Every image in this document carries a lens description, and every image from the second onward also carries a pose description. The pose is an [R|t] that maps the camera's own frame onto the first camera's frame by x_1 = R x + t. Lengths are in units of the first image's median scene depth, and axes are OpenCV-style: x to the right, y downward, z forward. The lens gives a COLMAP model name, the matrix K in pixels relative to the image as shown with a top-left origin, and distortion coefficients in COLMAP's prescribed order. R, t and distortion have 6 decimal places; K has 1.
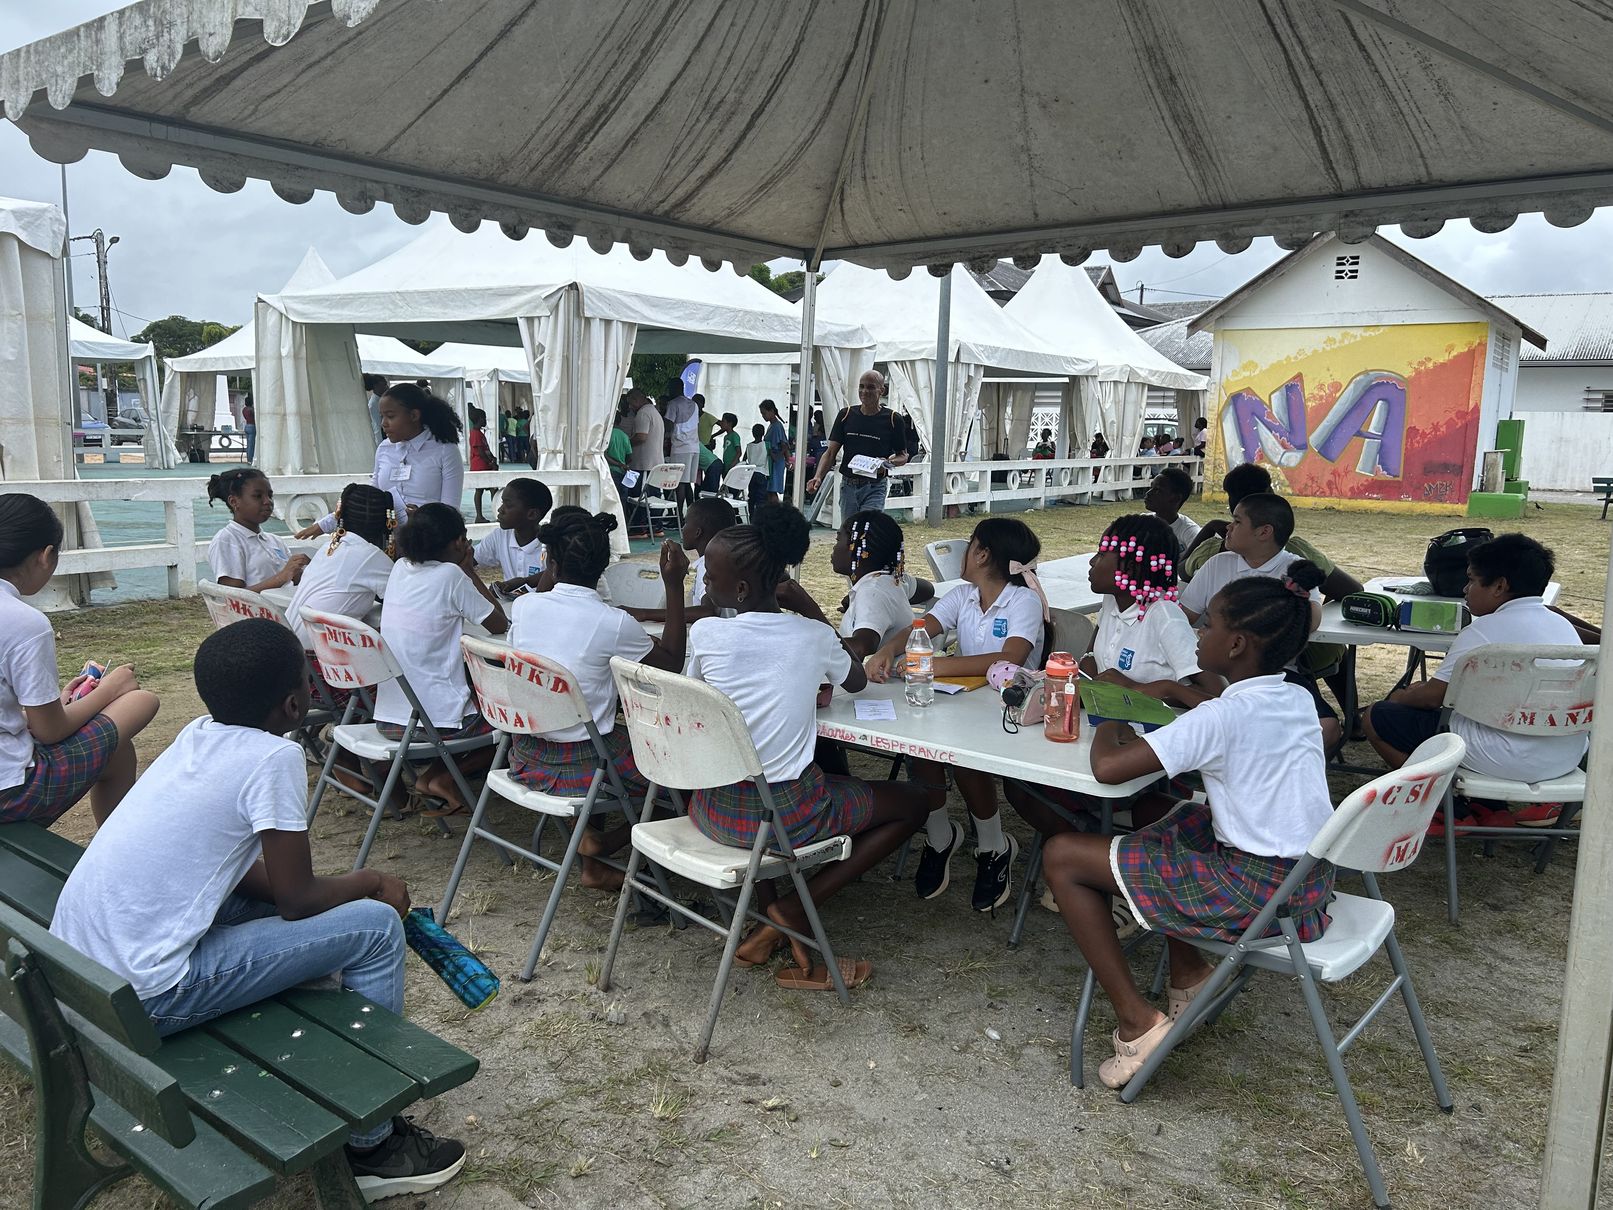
lens RADIAL K [[1208.5, 0, 799.2], [0, 1208.5, 585.5], [0, 0, 1]] dist [0.052767, -0.063082]
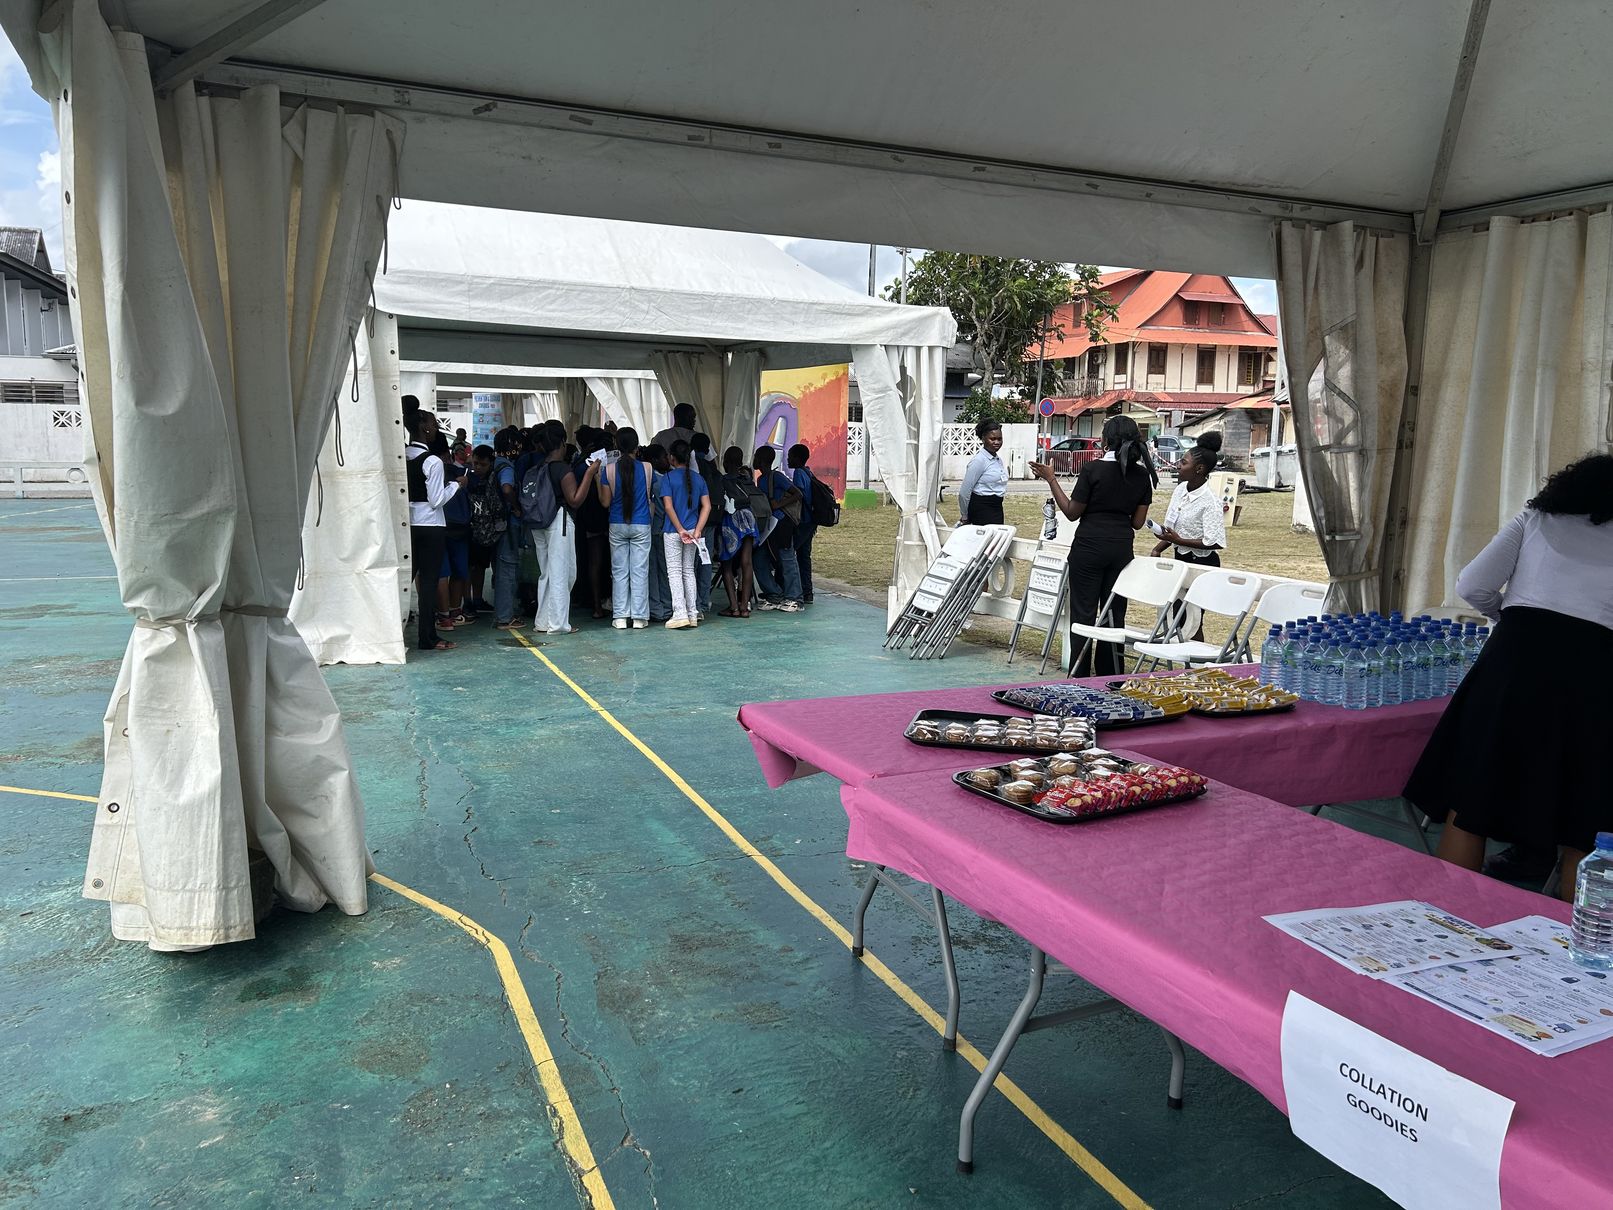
lens RADIAL K [[1208.5, 0, 807.8], [0, 1208.5, 603.4], [0, 0, 1]] dist [0.052767, -0.063082]
pose [[0.514163, -0.137140, 0.846657, -0.552257], [0.115965, 0.989185, 0.089803, -0.074693], [-0.849817, 0.052009, 0.524506, 0.365273]]
